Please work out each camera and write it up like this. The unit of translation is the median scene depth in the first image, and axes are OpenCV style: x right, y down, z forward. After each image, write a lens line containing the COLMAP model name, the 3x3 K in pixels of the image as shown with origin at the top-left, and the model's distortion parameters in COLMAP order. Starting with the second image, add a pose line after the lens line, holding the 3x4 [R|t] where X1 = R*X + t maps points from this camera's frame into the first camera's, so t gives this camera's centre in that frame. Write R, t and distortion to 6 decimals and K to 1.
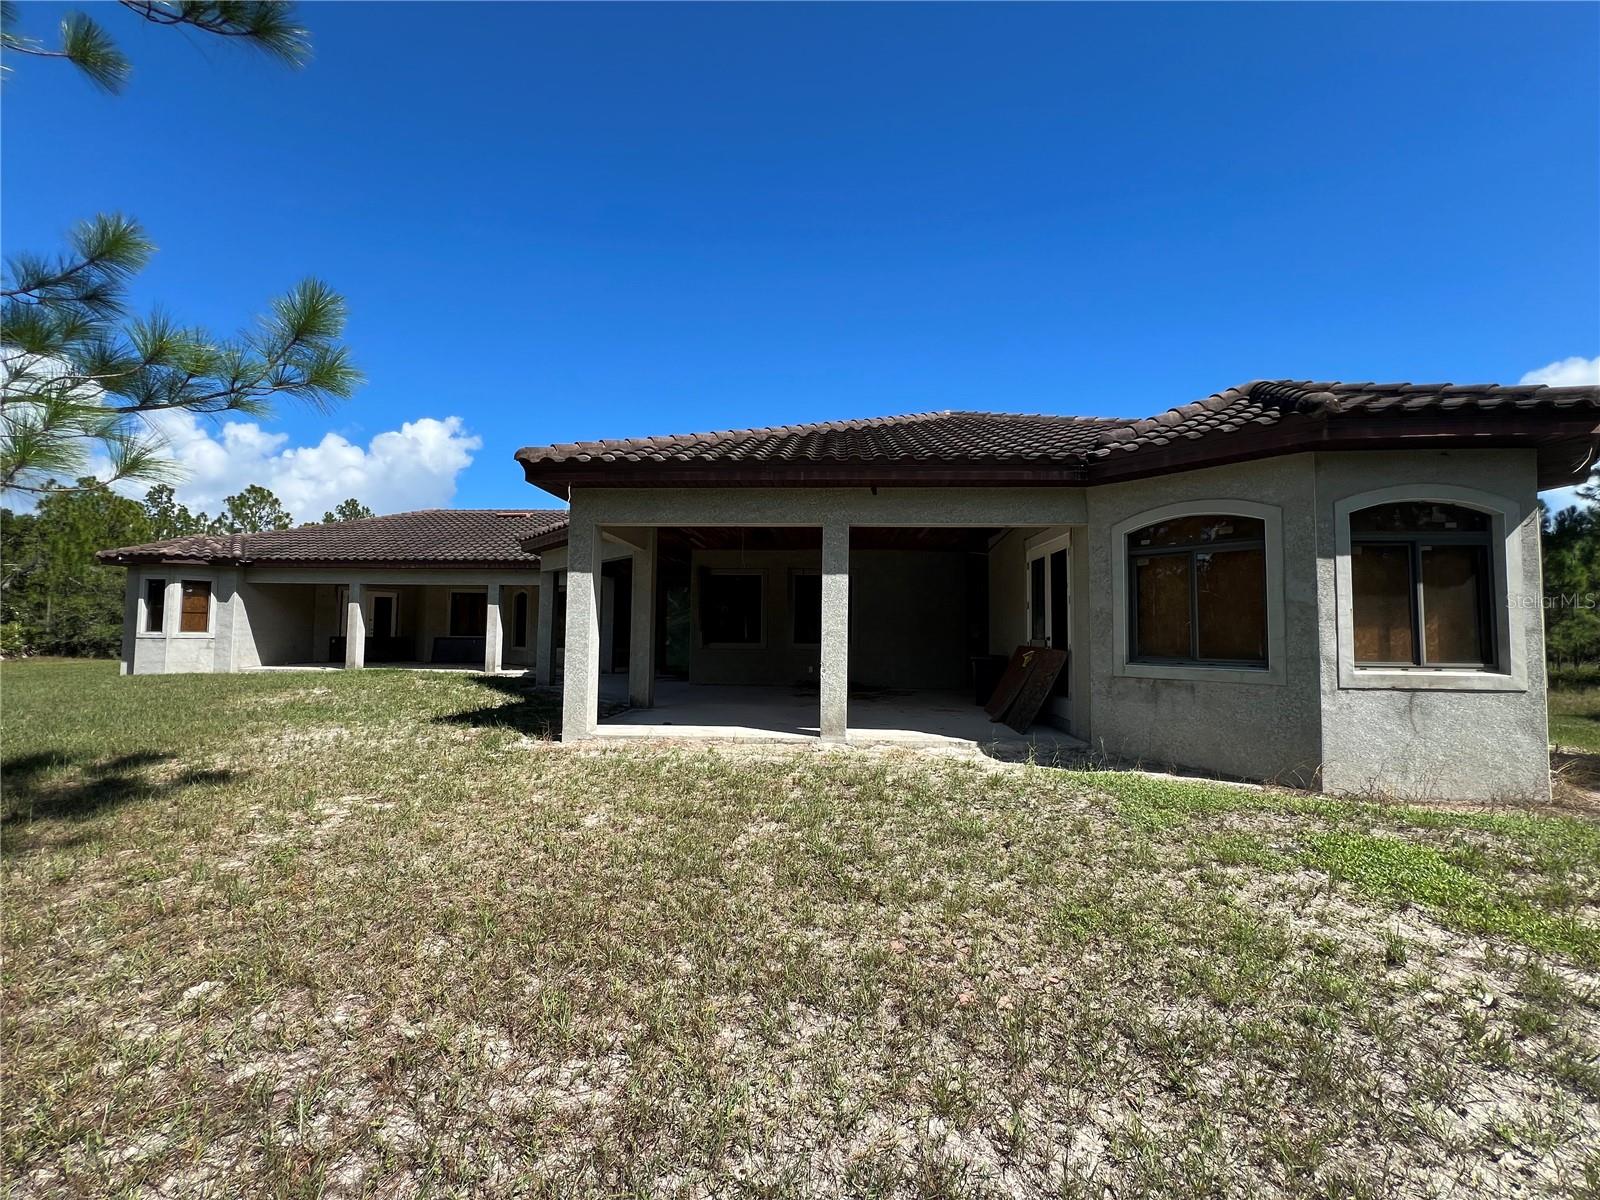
lens RADIAL K [[642.9, 0, 795.7], [0, 642.9, 595.4], [0, 0, 1]] dist [-0.002527, -0.000230]
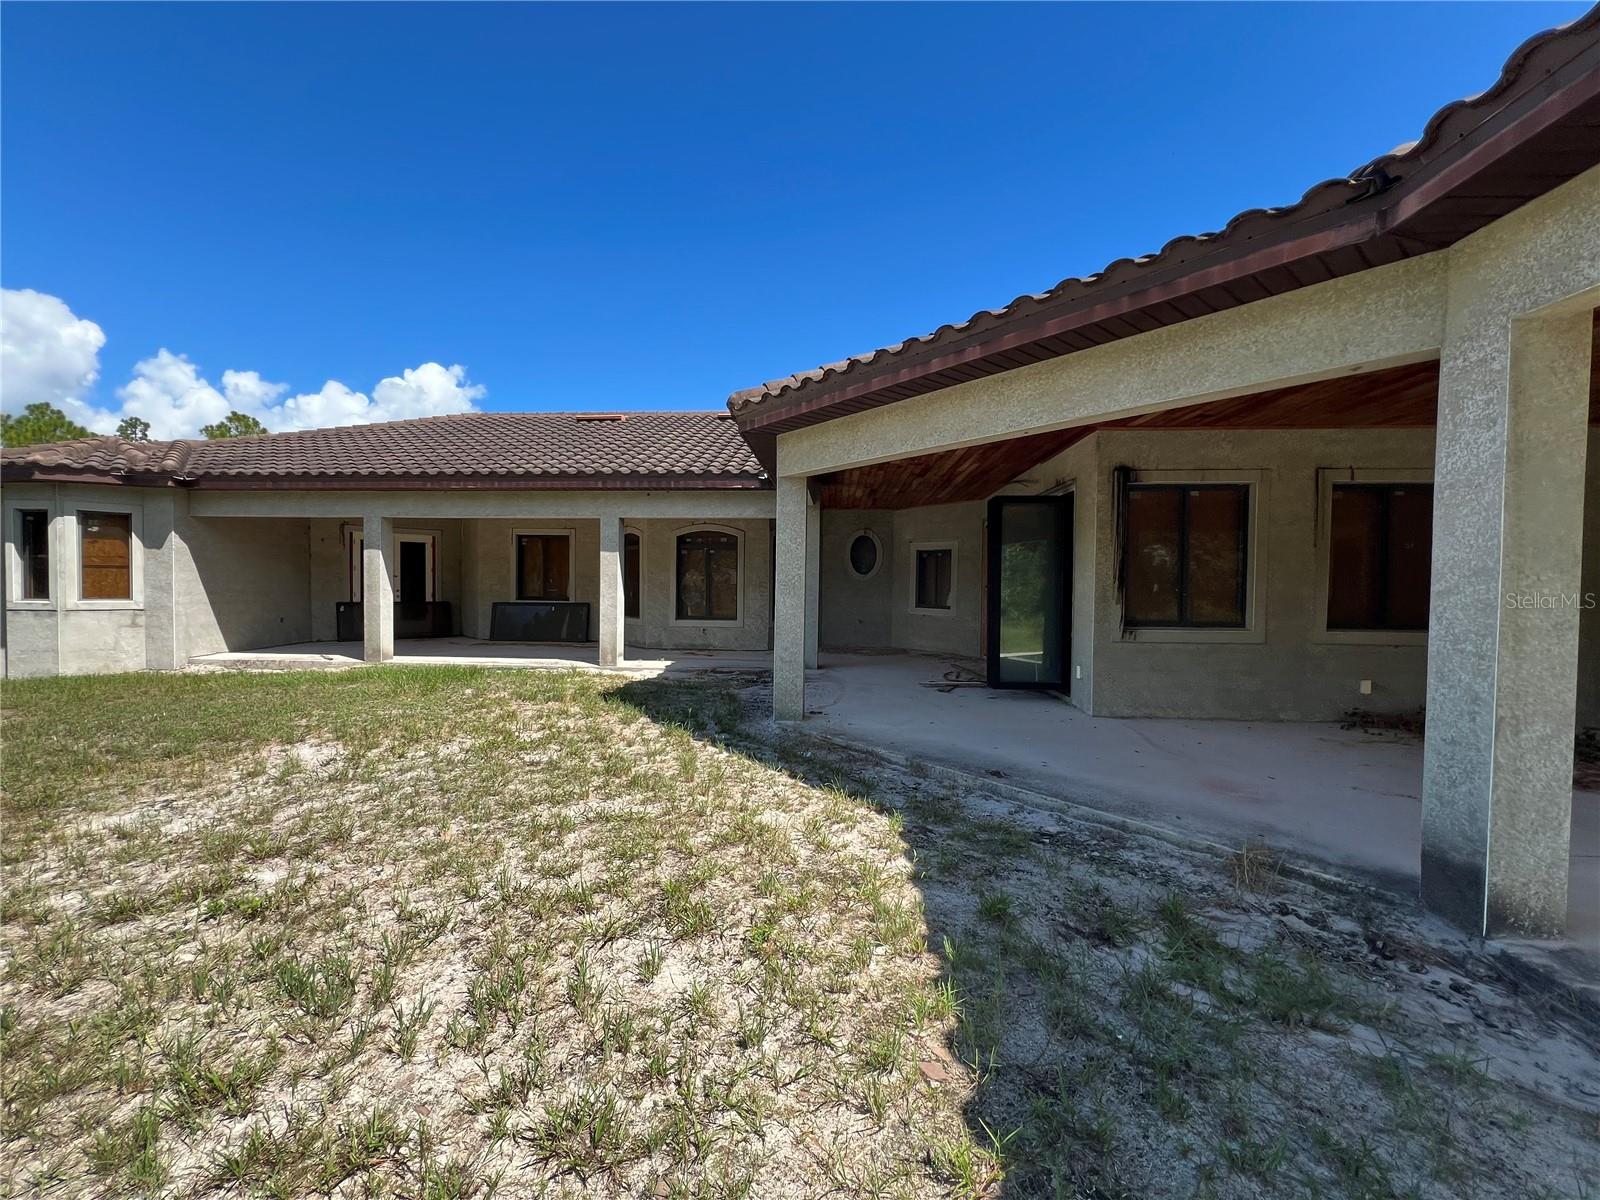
lens RADIAL K [[642.9, 0, 804.2], [0, 642.9, 598.6], [0, 0, 1]] dist [-0.002527, -0.000230]
pose [[0.999994, -0.001422, -0.003115, -0.280349], [0.001660, 0.996981, 0.077633, 0.011280], [0.002995, -0.077638, 0.996977, 0.396114]]
